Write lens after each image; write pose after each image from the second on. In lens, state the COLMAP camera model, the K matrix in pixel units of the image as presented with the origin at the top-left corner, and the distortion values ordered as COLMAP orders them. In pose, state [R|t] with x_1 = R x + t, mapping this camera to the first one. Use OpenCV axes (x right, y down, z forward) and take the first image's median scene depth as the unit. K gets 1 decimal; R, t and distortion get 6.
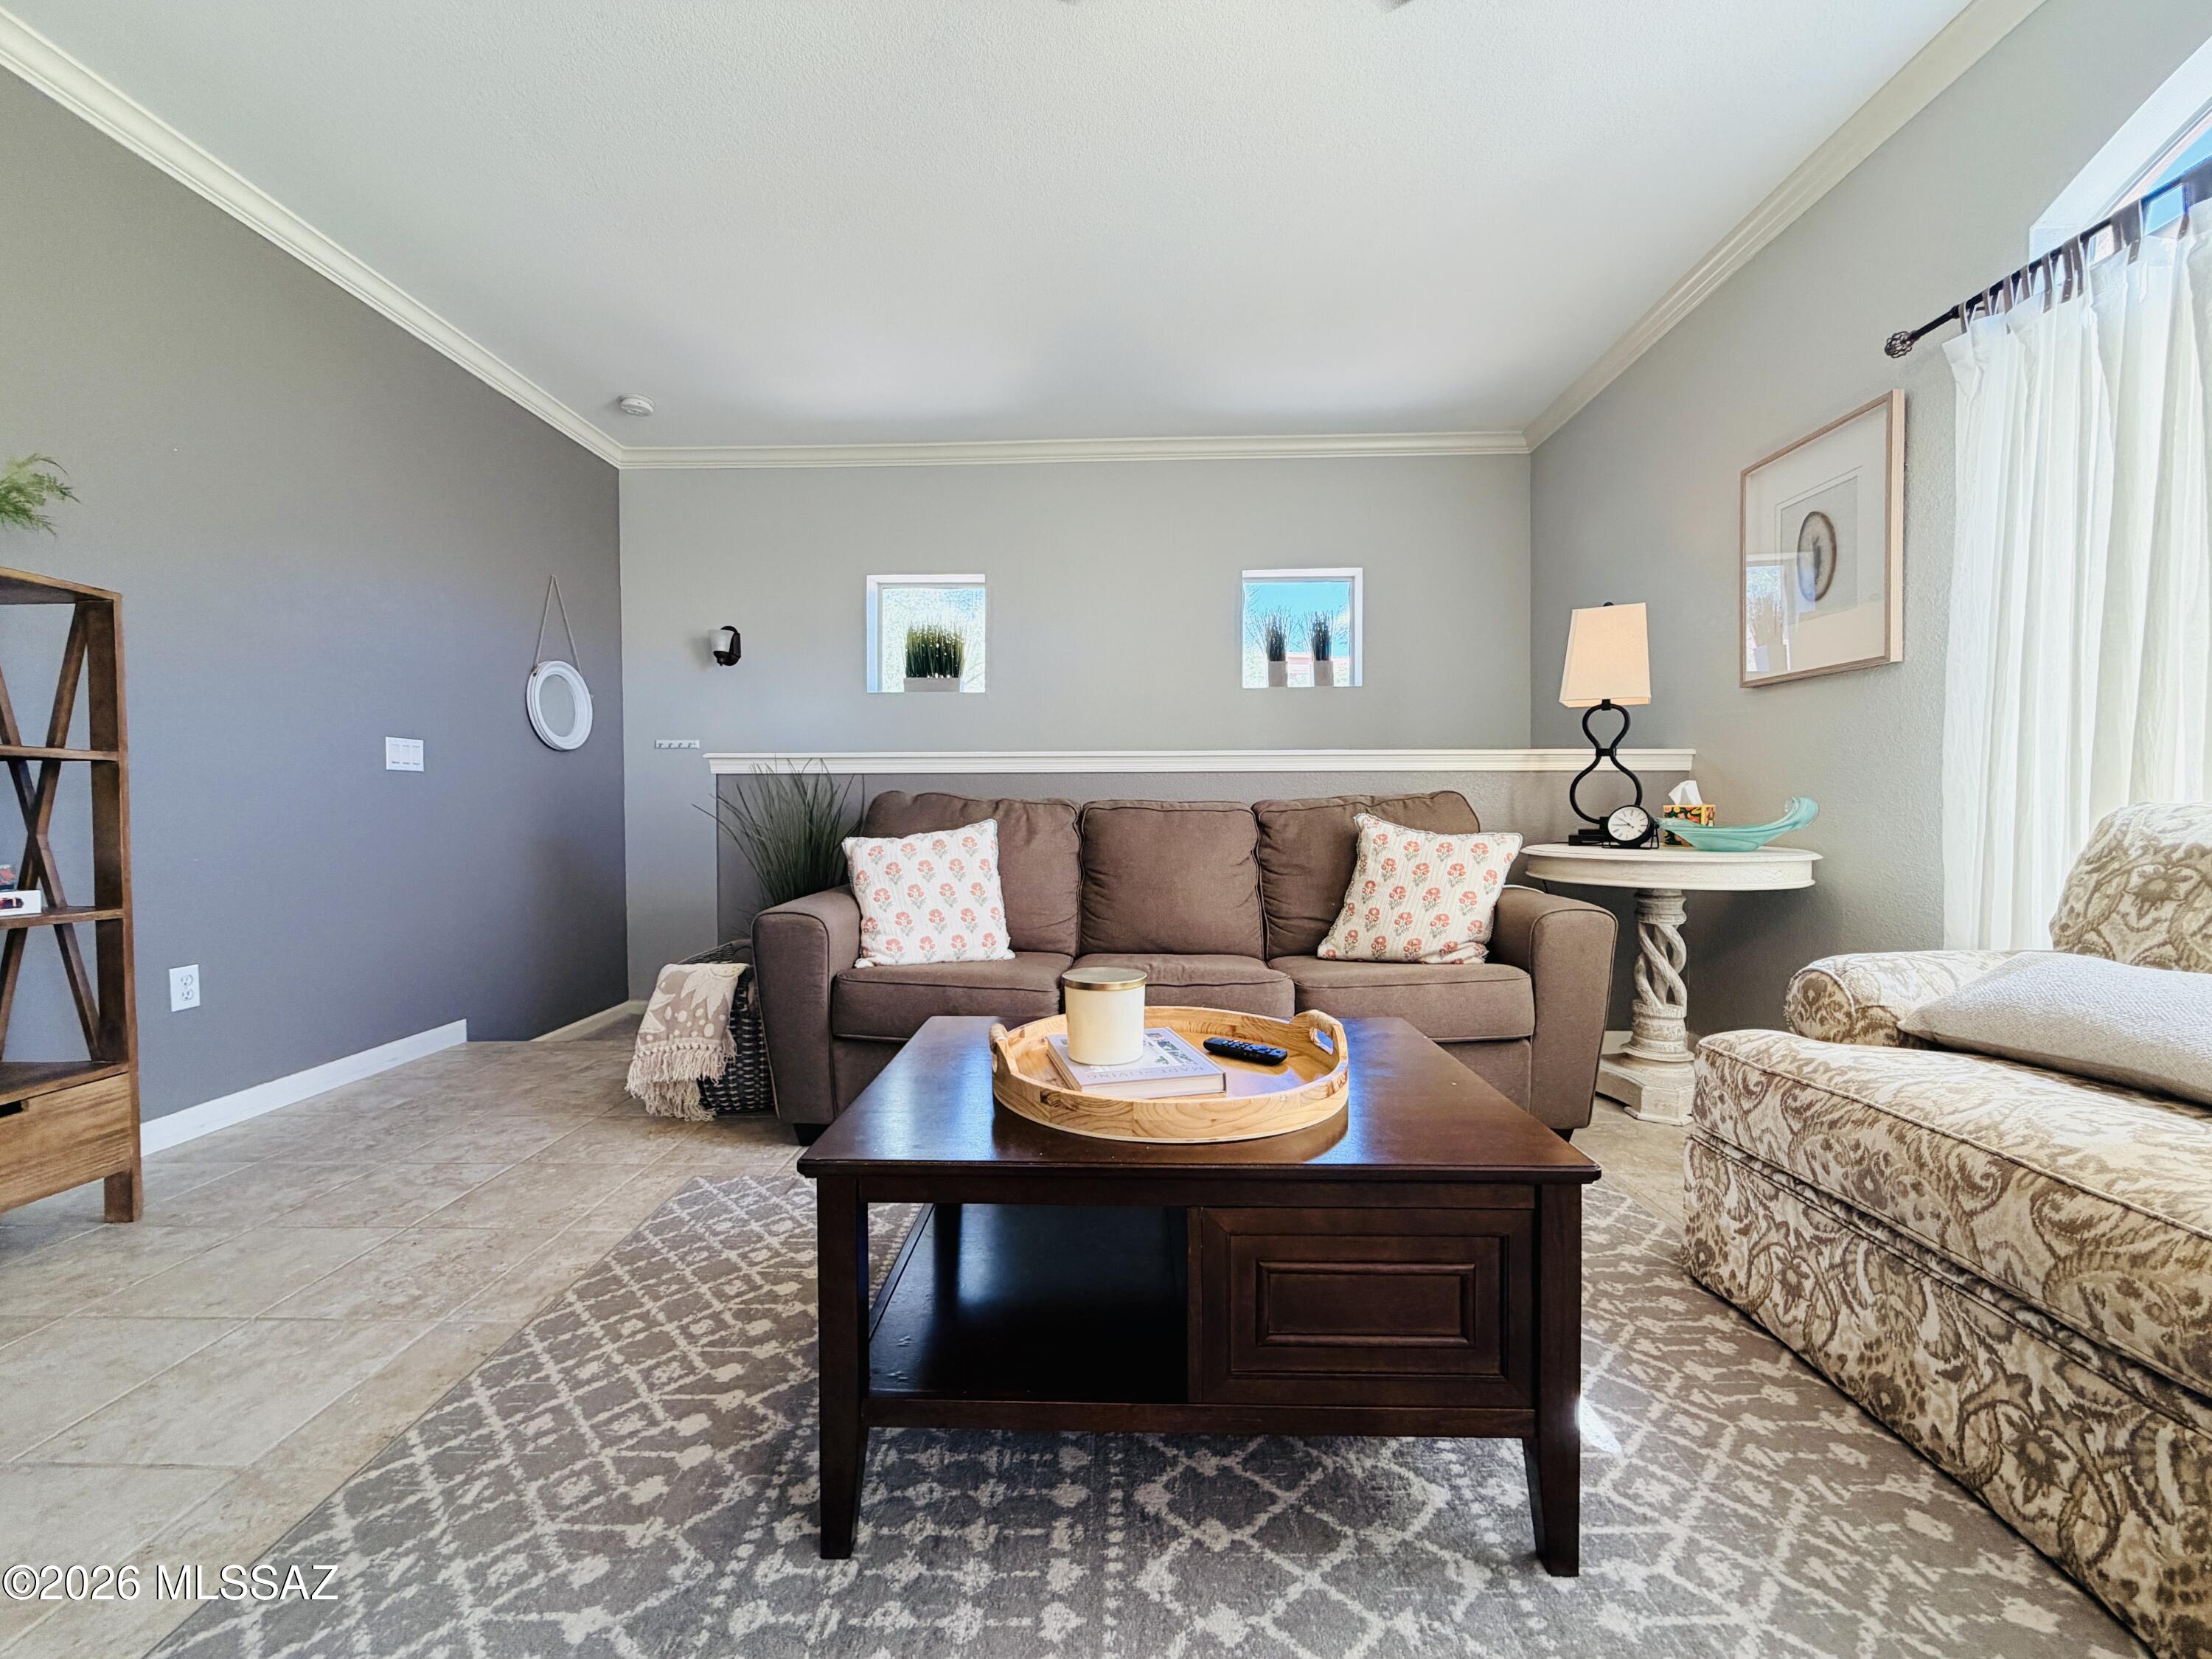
lens RADIAL K [[889.8, 0, 1106.0], [0, 889.8, 829.5], [0, 0, 1]] dist [-0.001281, 0.000139]
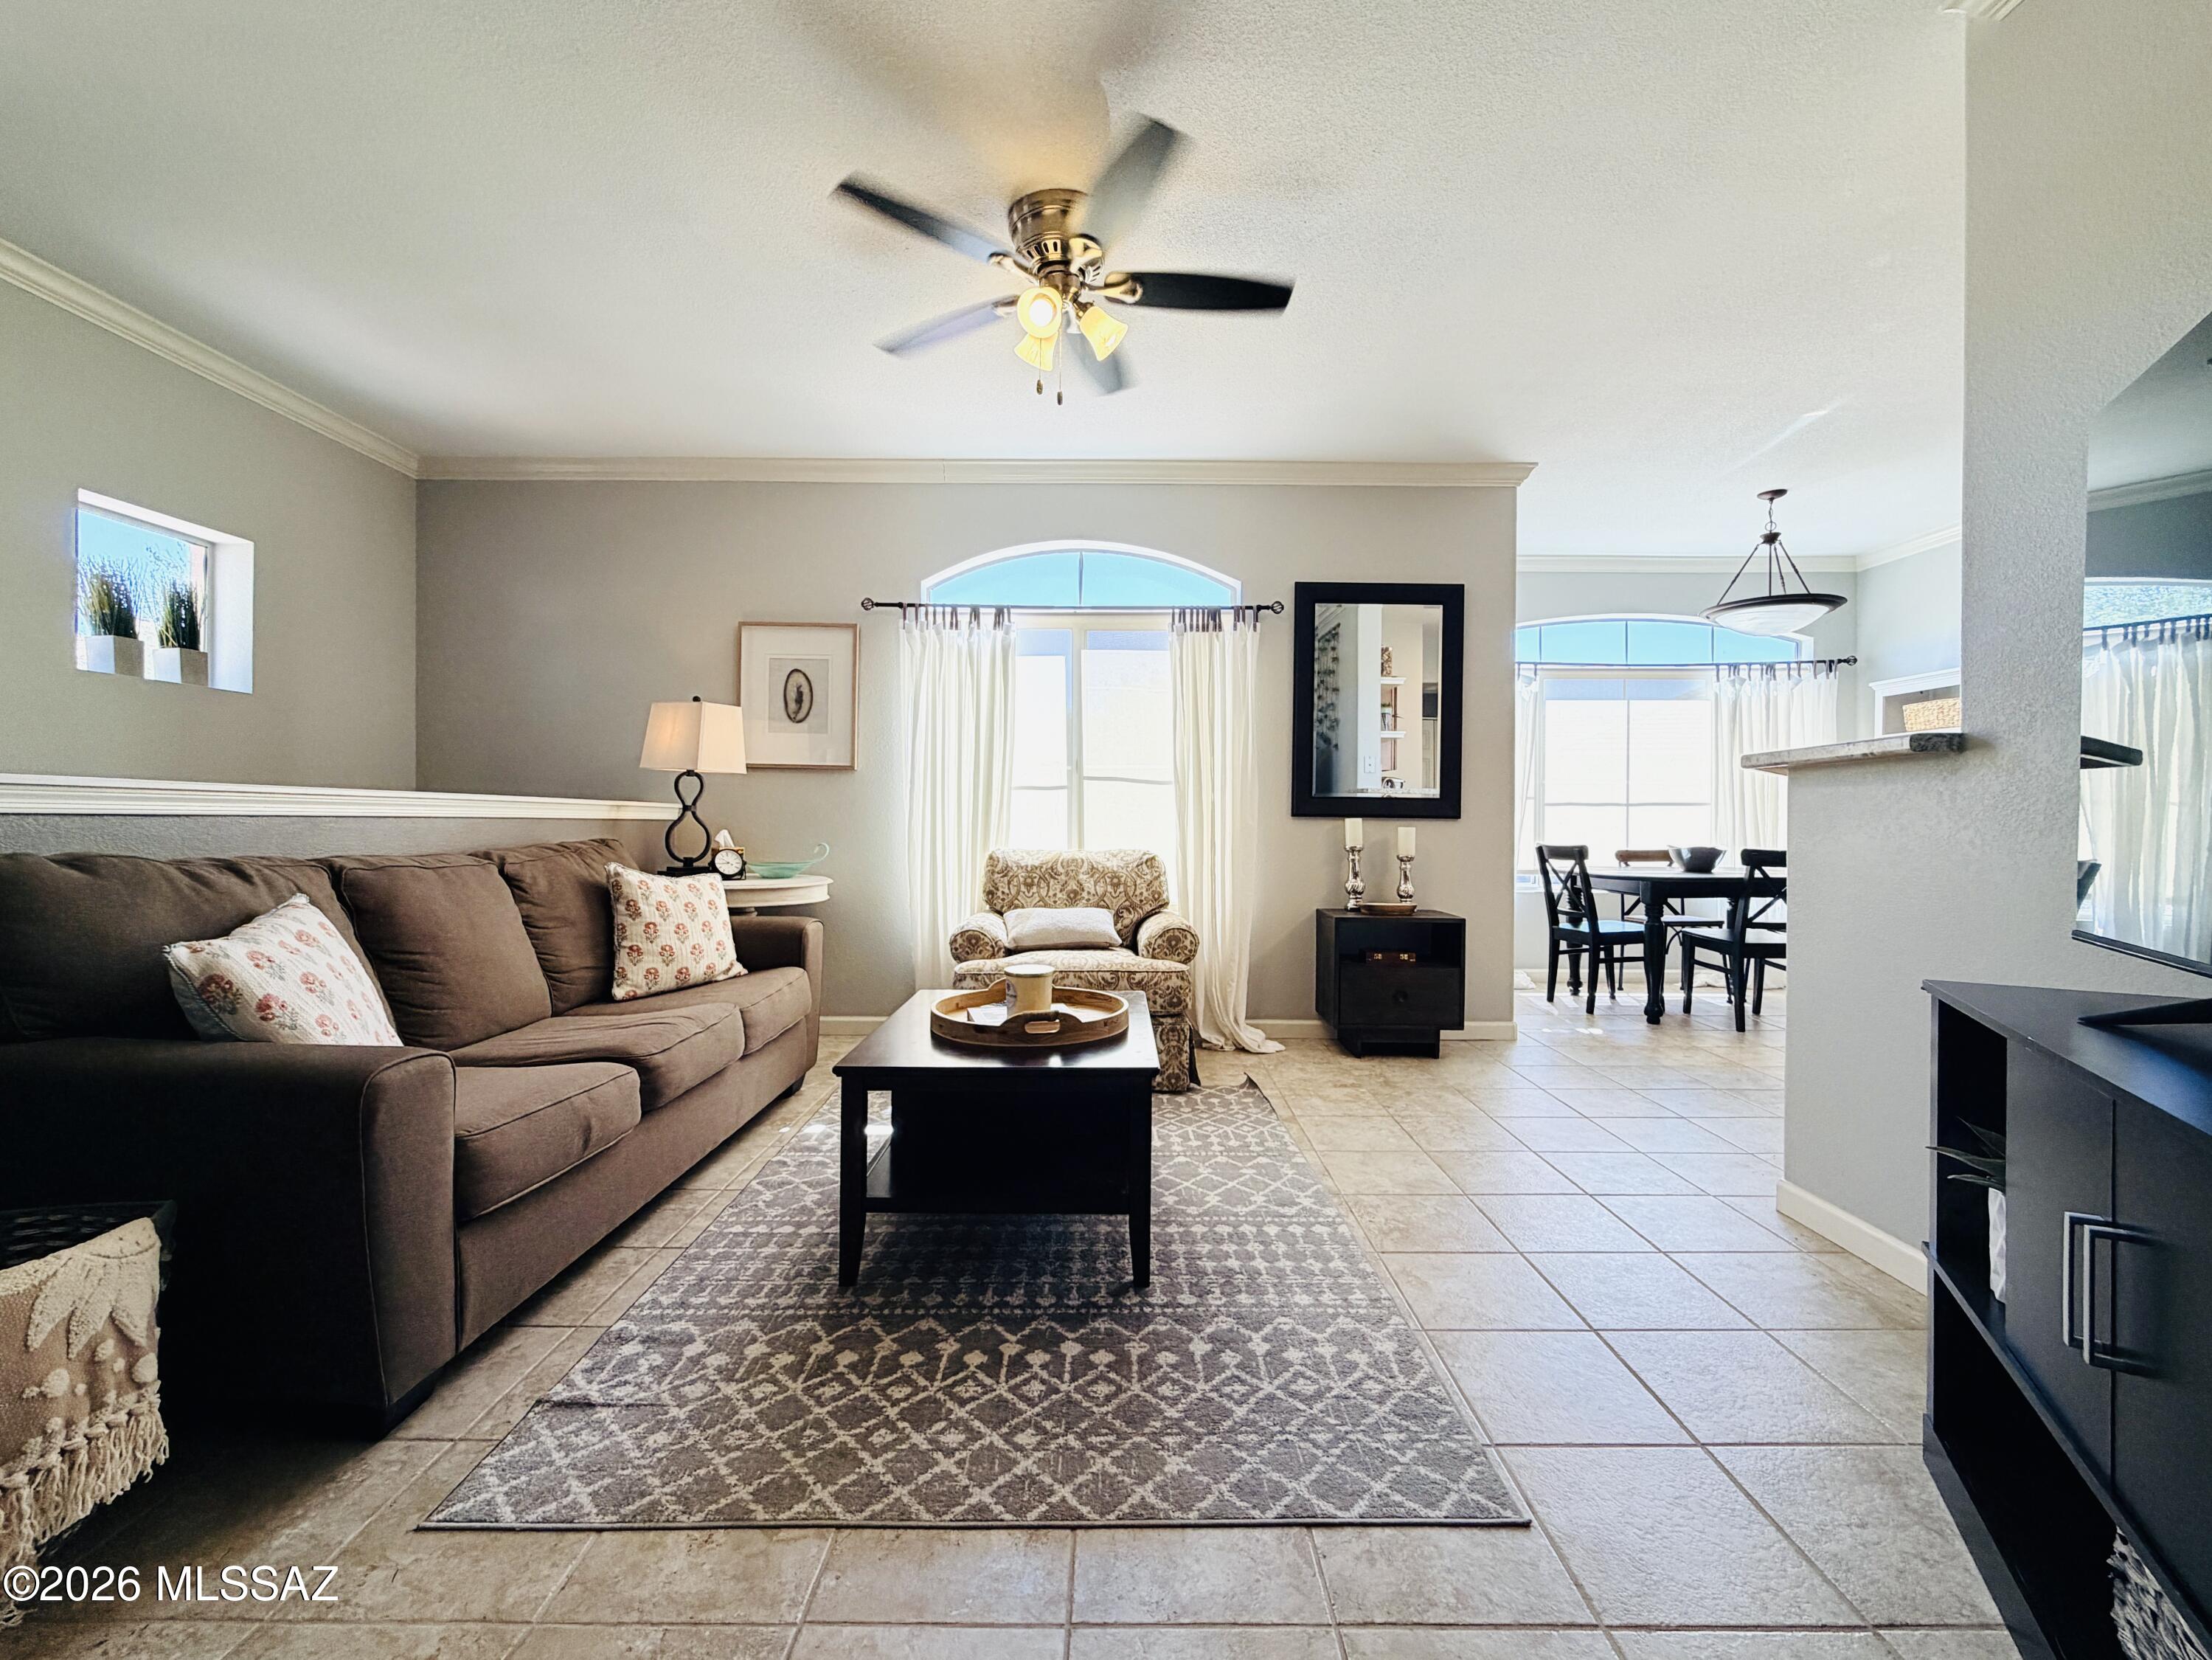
lens RADIAL K [[891.7, 0, 1137.4], [0, 891.7, 813.4], [0, 0, 1]] dist [0.000777, 0.000123]
pose [[-0.038018, 0.011987, 0.999205, -0.884023], [0.016177, 0.999804, -0.011378, -0.059554], [-0.999146, 0.015732, -0.038204, 0.436088]]
